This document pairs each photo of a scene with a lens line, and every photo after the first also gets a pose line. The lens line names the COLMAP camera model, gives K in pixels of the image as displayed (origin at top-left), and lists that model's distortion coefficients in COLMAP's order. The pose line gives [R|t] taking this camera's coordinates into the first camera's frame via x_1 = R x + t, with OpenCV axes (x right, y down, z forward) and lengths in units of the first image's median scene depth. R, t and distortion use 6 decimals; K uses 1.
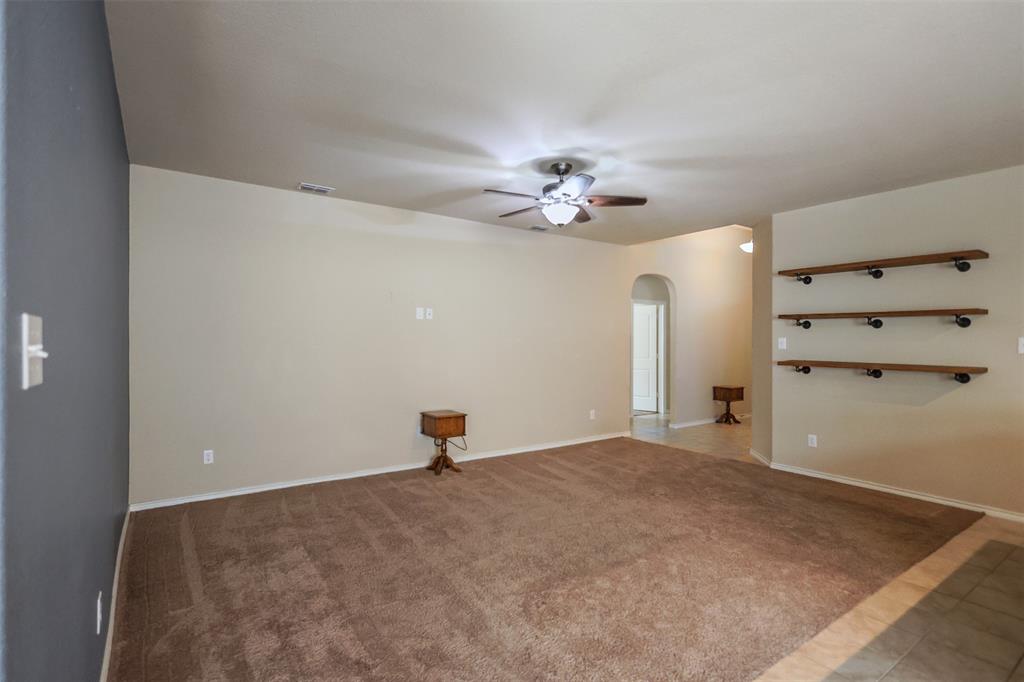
lens RADIAL K [[504.2, 0, 512.0], [0, 504.2, 341.0], [0, 0, 1]] dist [-0.004132, 0.001577]
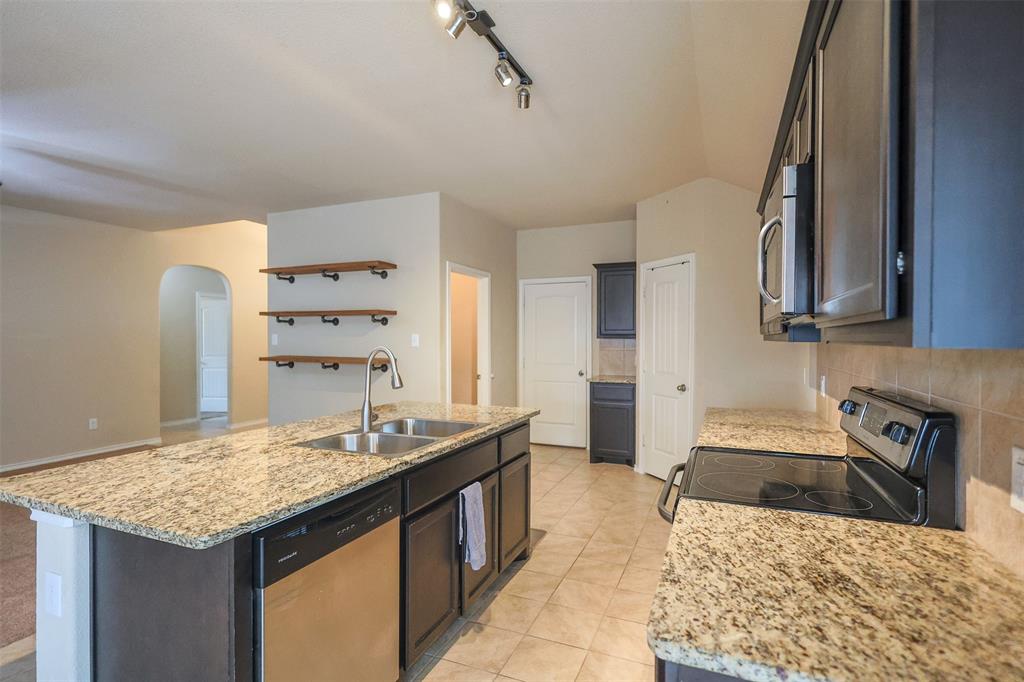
lens RADIAL K [[504.2, 0, 512.0], [0, 504.2, 341.0], [0, 0, 1]] dist [-0.004132, 0.001577]
pose [[0.851623, -0.010168, 0.524056, 0.477049], [0.004625, 0.999919, 0.011884, -0.002716], [-0.524134, -0.007697, 0.851601, -0.159669]]
